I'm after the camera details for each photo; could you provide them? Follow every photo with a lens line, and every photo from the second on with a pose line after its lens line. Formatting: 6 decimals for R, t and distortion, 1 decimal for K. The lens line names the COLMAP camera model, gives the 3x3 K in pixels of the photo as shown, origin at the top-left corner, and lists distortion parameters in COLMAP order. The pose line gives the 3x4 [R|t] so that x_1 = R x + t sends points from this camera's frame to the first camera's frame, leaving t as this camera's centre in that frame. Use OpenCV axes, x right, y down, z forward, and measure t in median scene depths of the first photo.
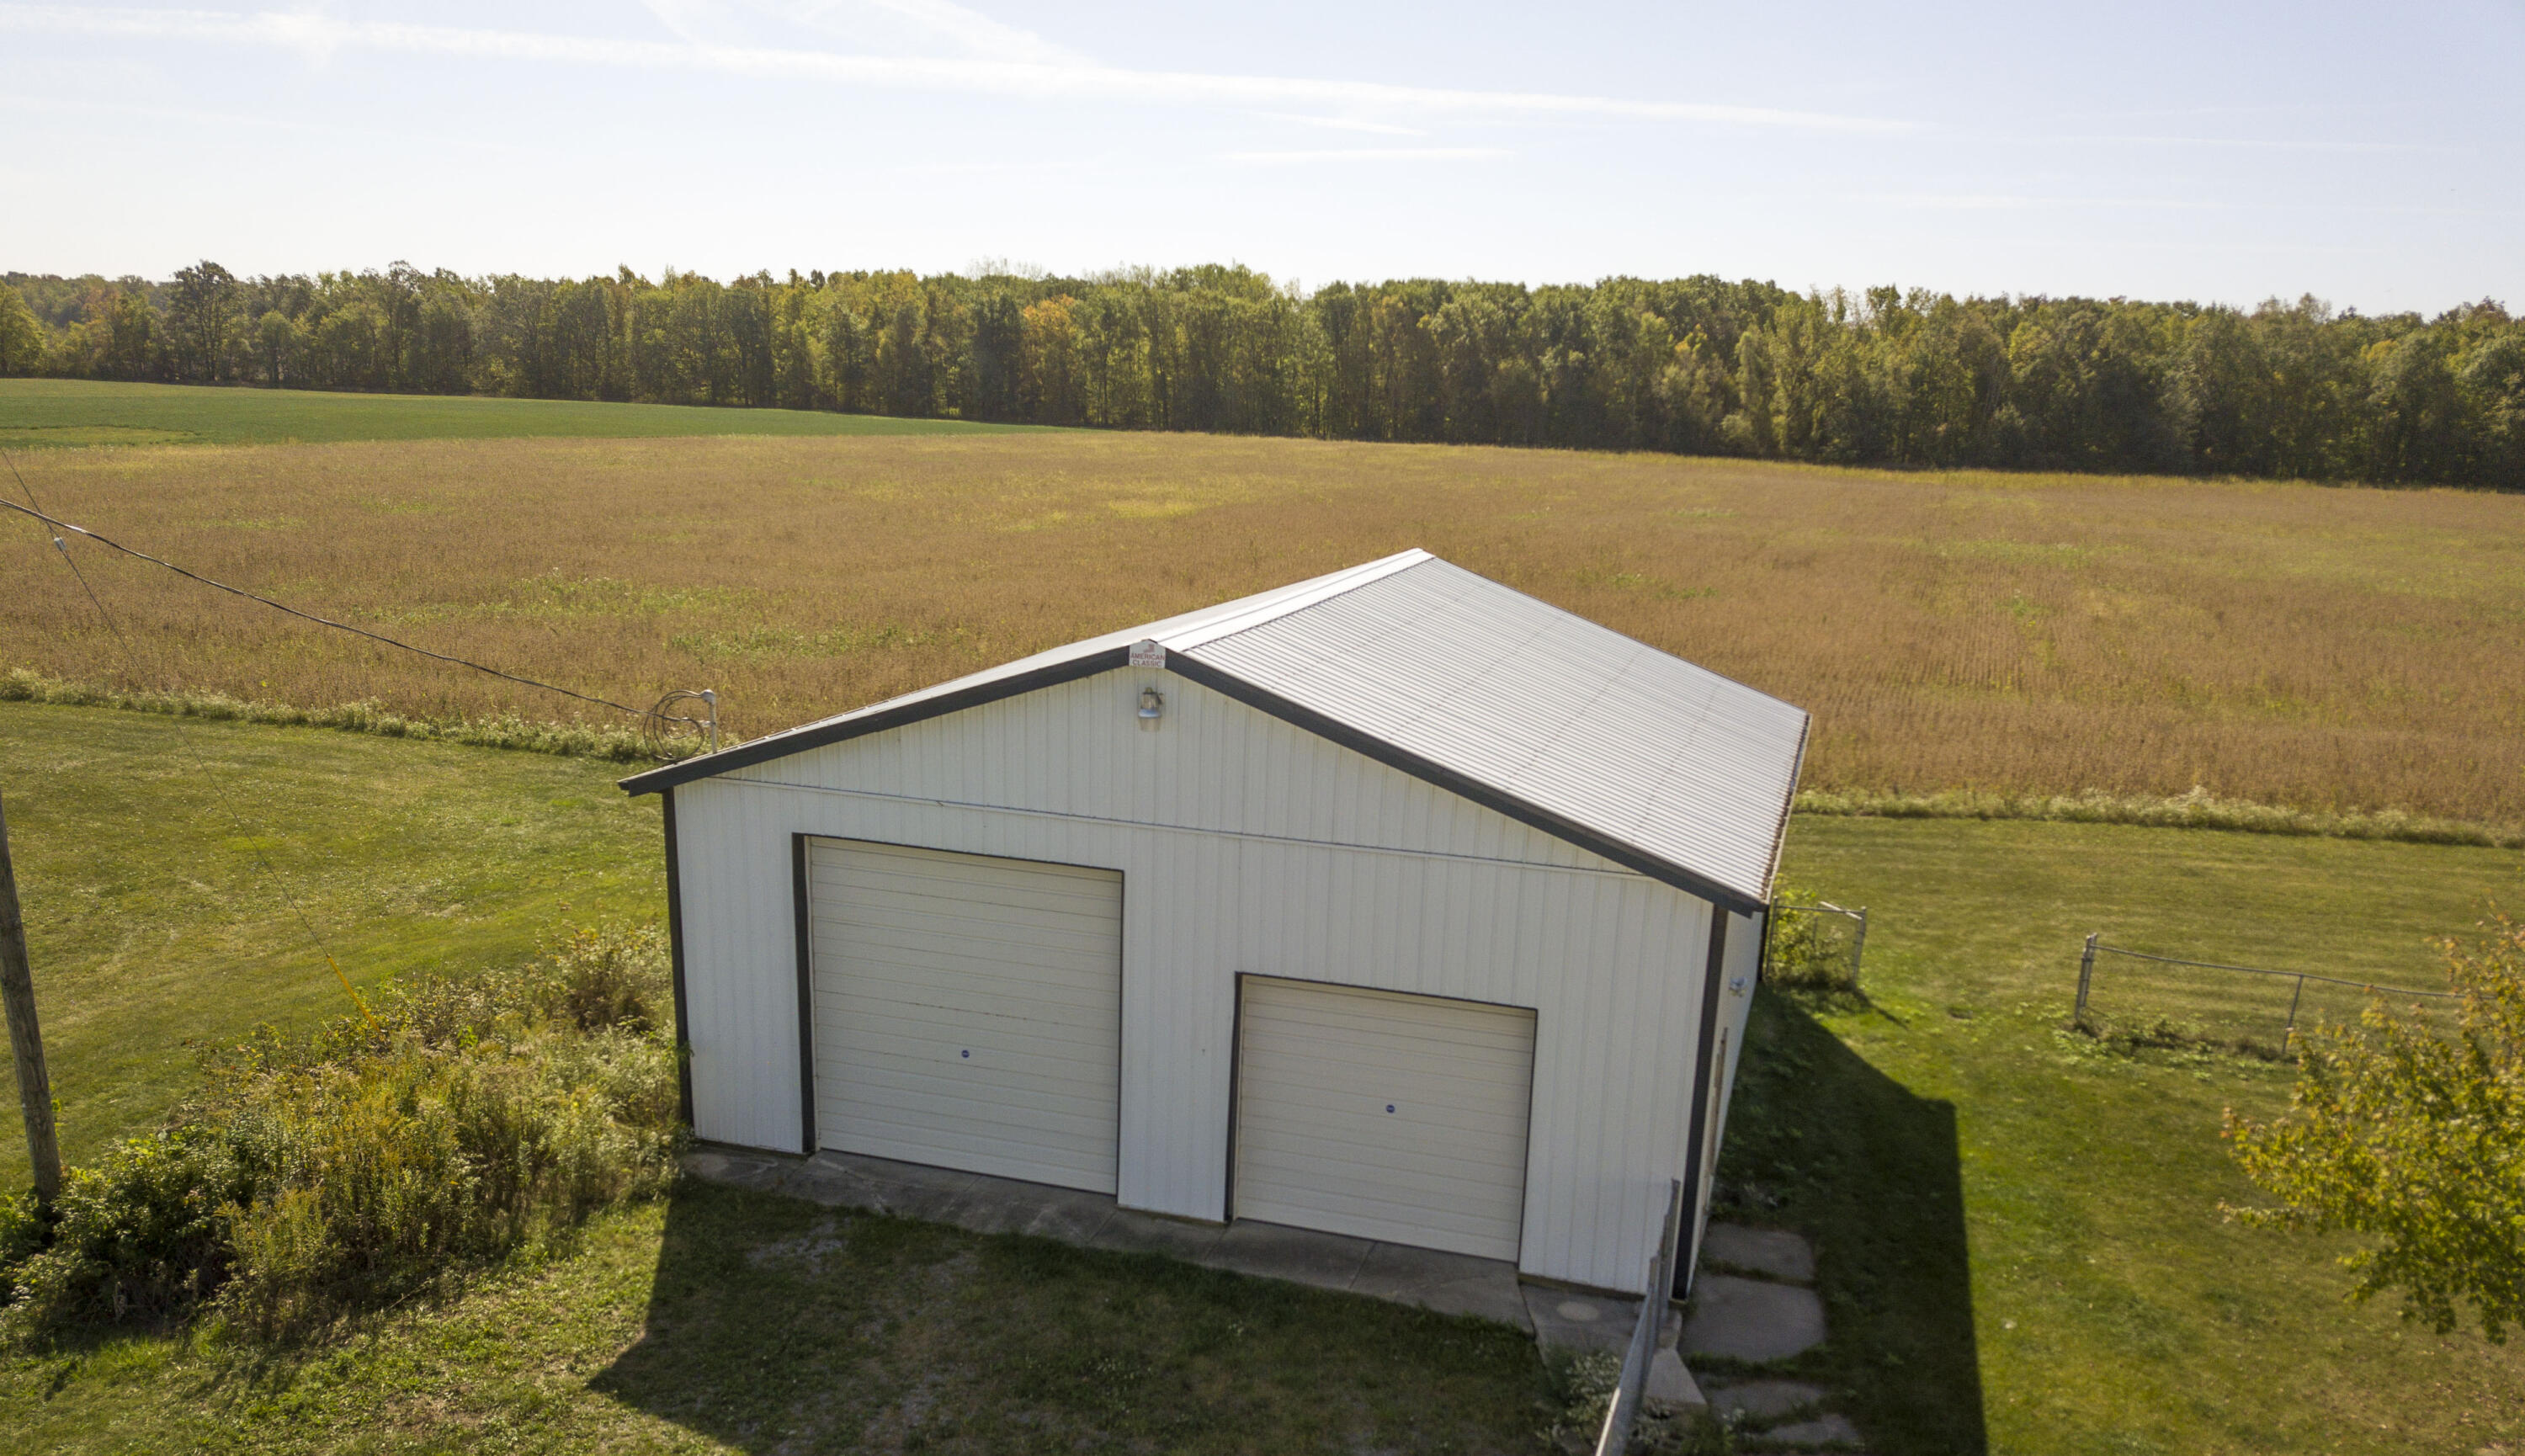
lens RADIAL K [[1920.2, 0, 1257.7], [0, 1920.2, 923.9], [0, 0, 1]] dist [0.015109, 0.000689]
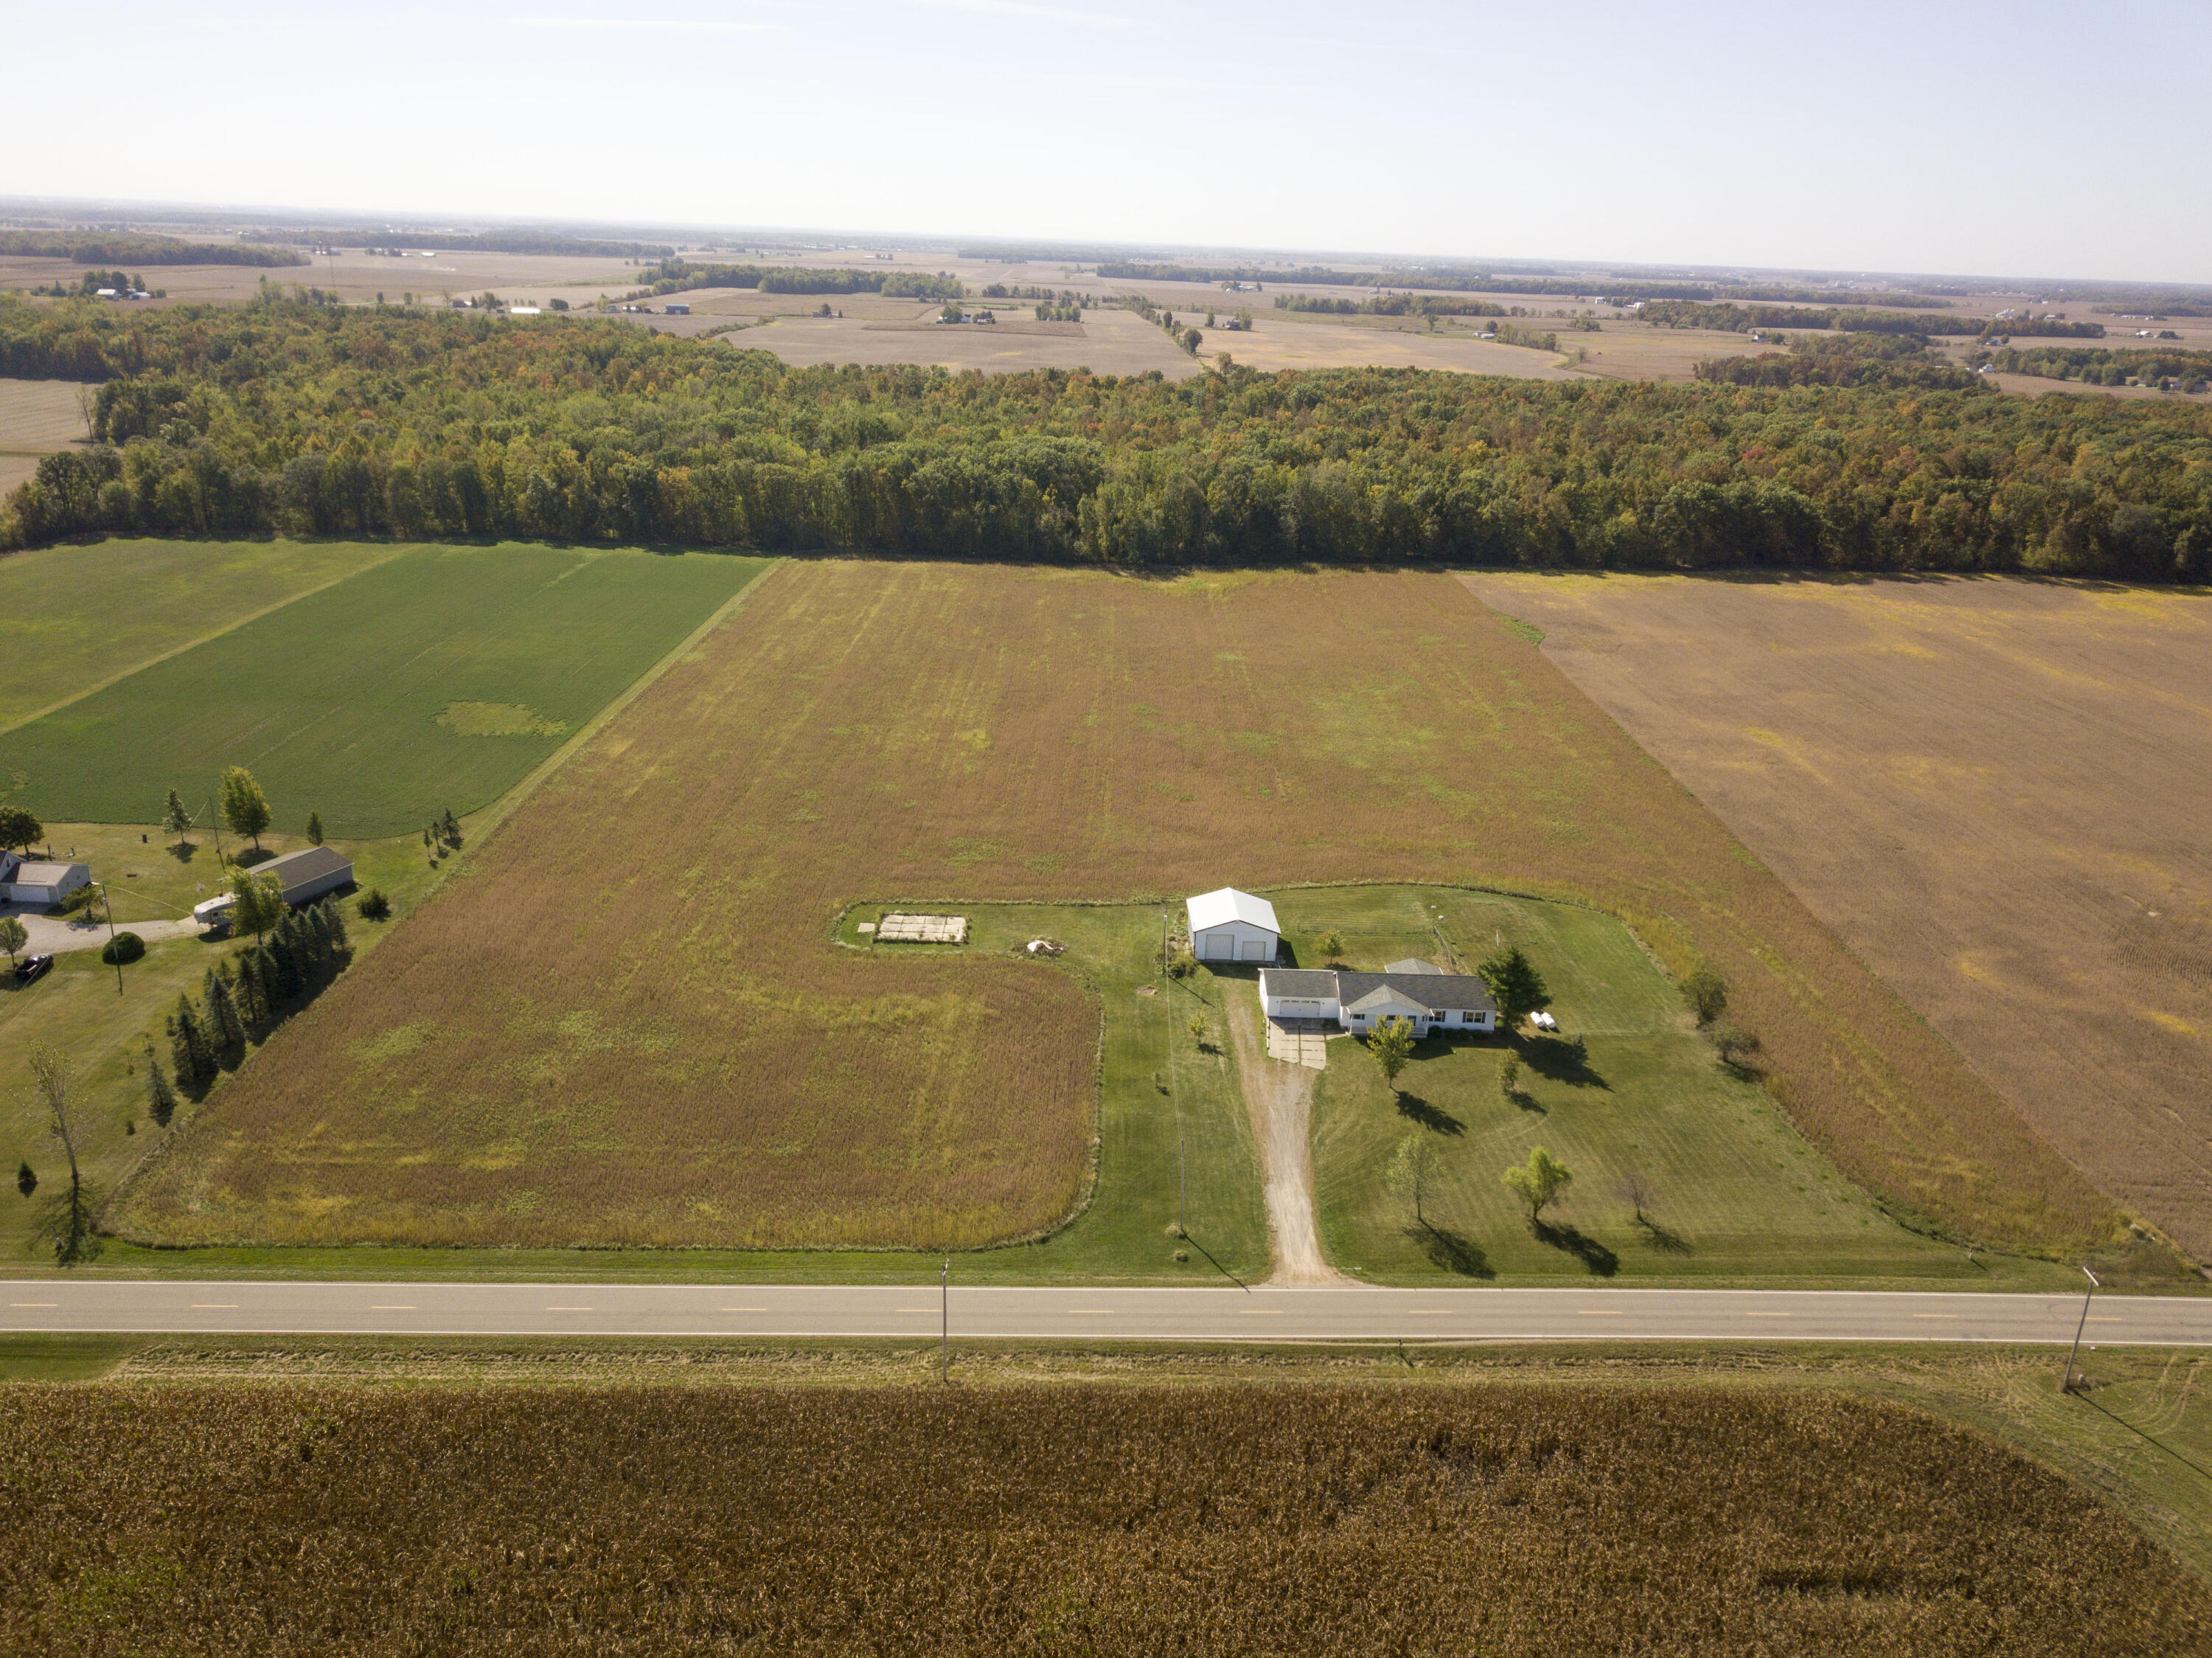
lens RADIAL K [[1649.7, 0, 1092.4], [0, 1649.7, 837.3], [0, 0, 1]] dist [0.013451, -0.006103]
pose [[0.946942, -0.110094, 0.301962, -0.245162], [0.088099, 0.992430, 0.085562, -0.098492], [-0.309096, -0.054420, 0.949473, -0.531778]]
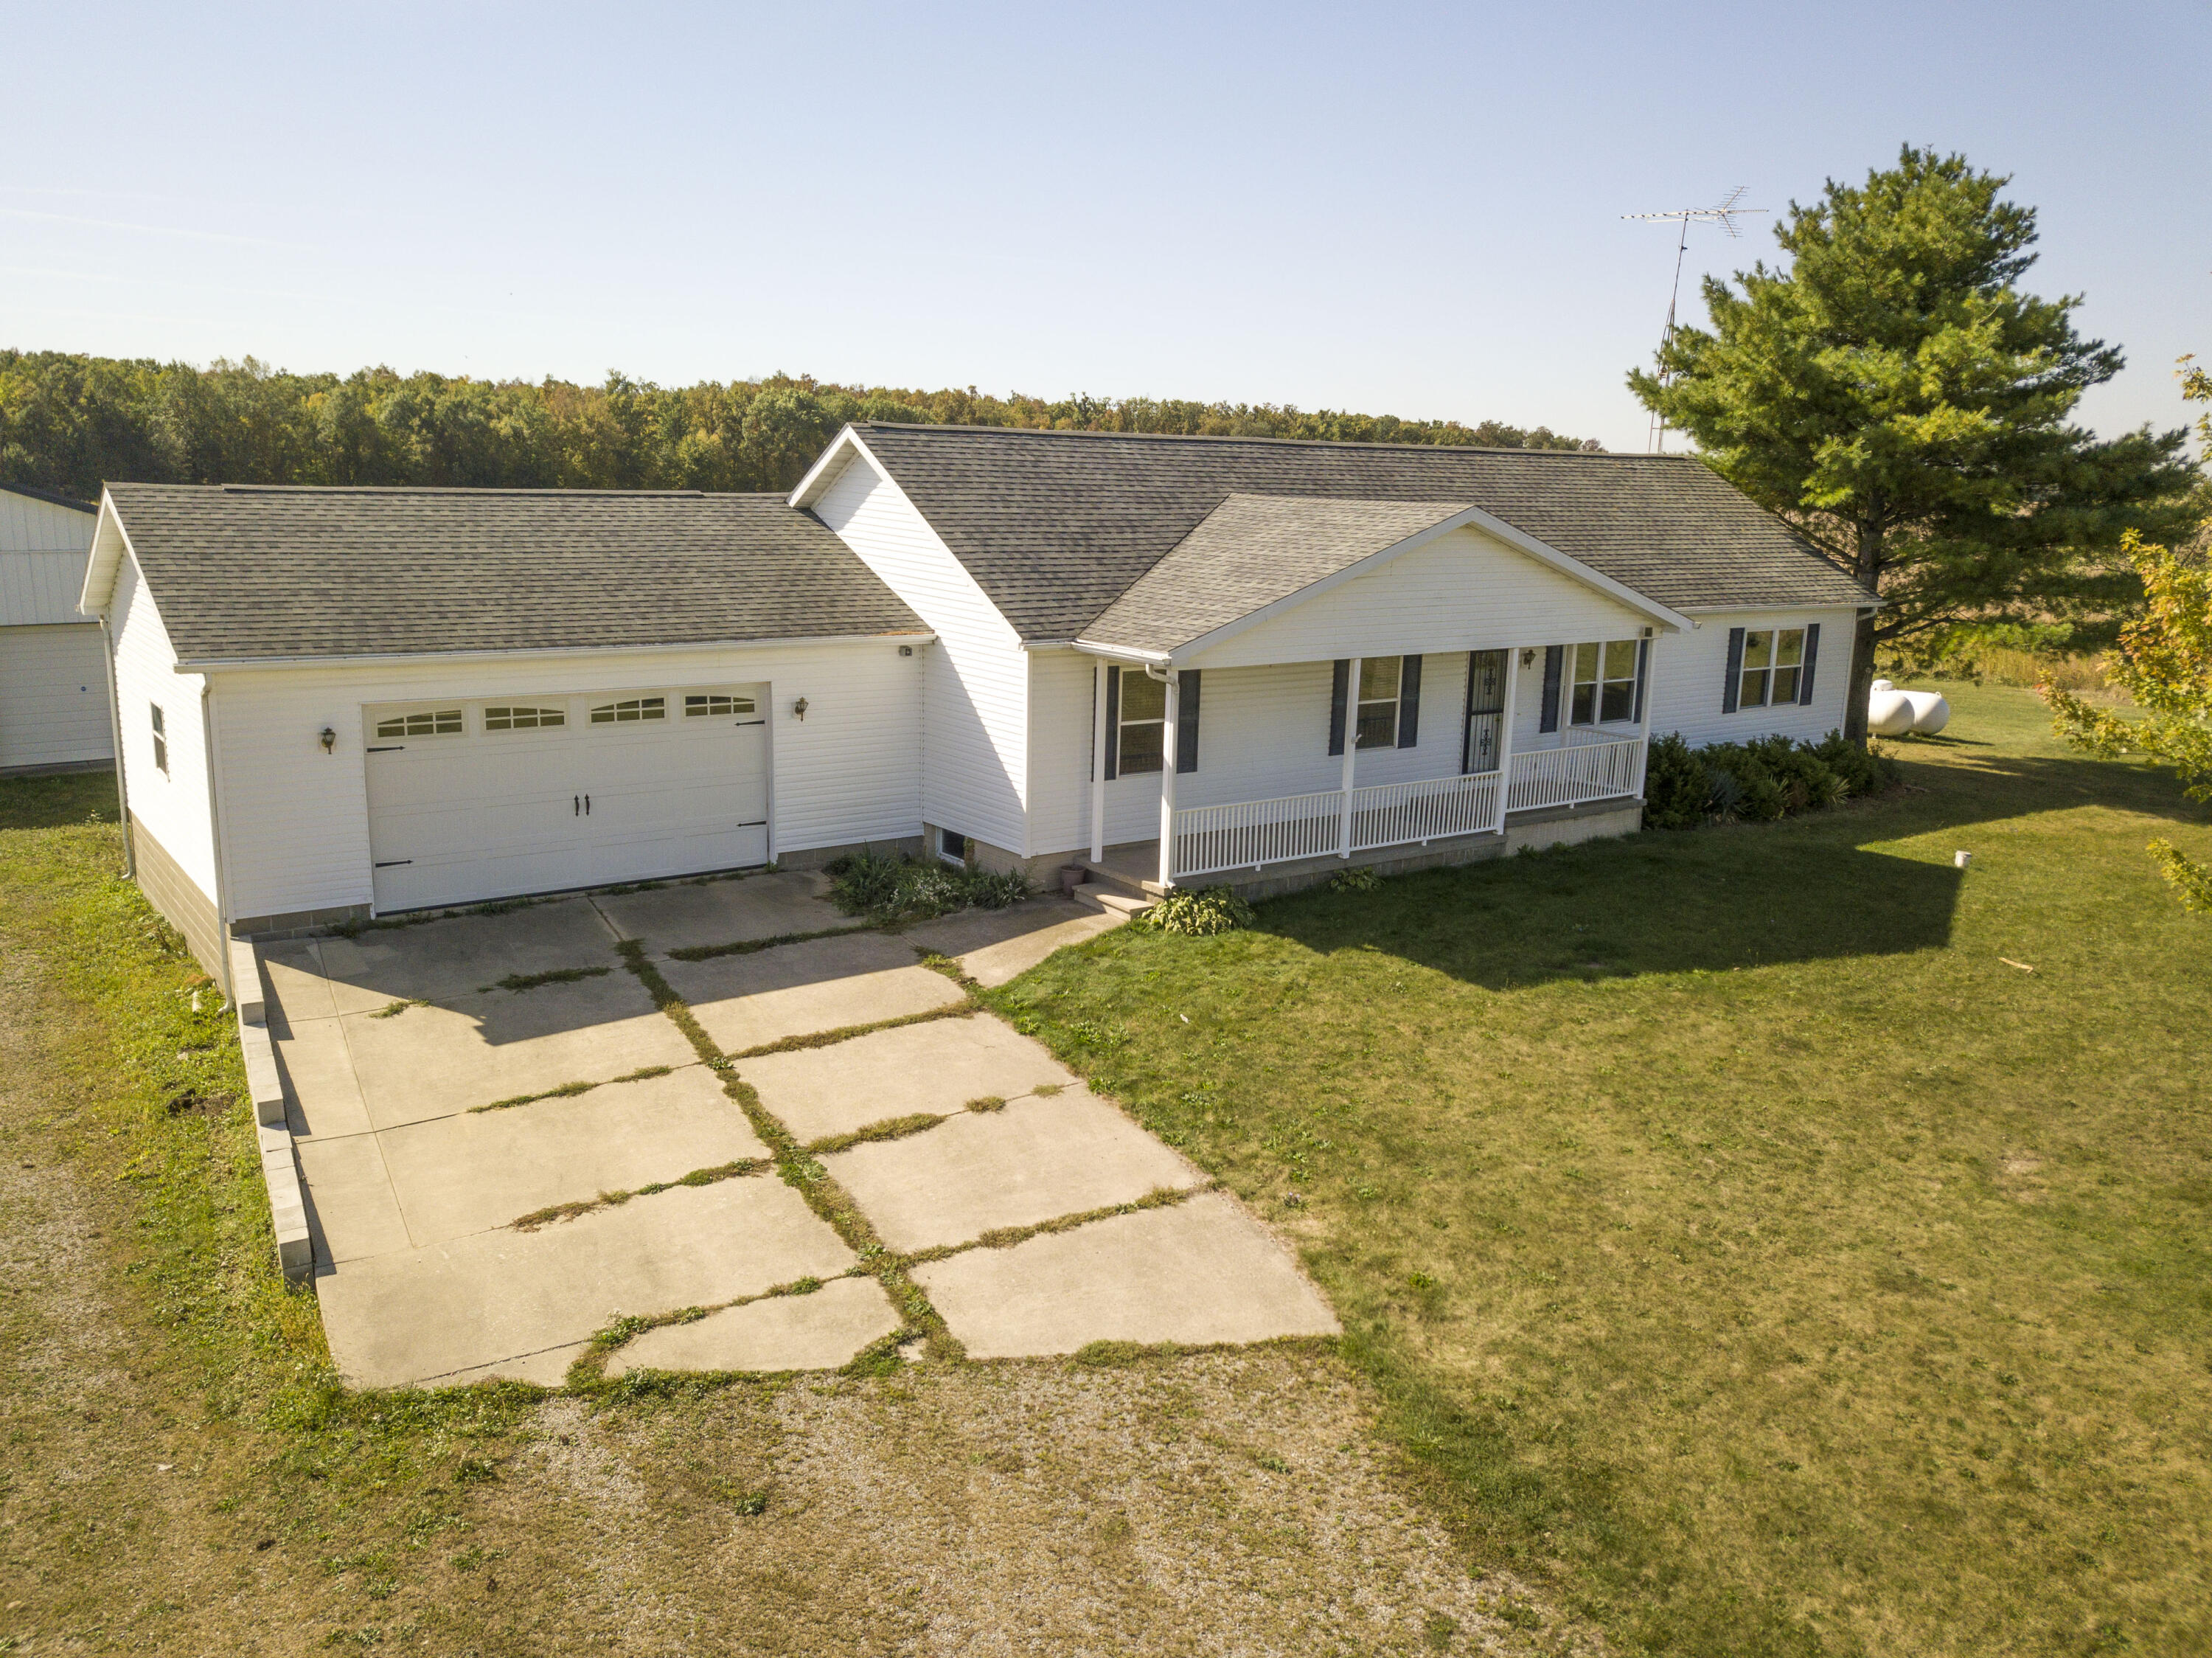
lens RADIAL K [[1690.9, 0, 1084.6], [0, 1690.9, 827.7], [0, 0, 1]] dist [0.005834, 0.002969]
pose [[0.597624, -0.191011, 0.778691, -0.039979], [0.227168, 0.971749, 0.064022, 0.020567], [-0.768921, 0.138633, 0.624132, -0.049821]]
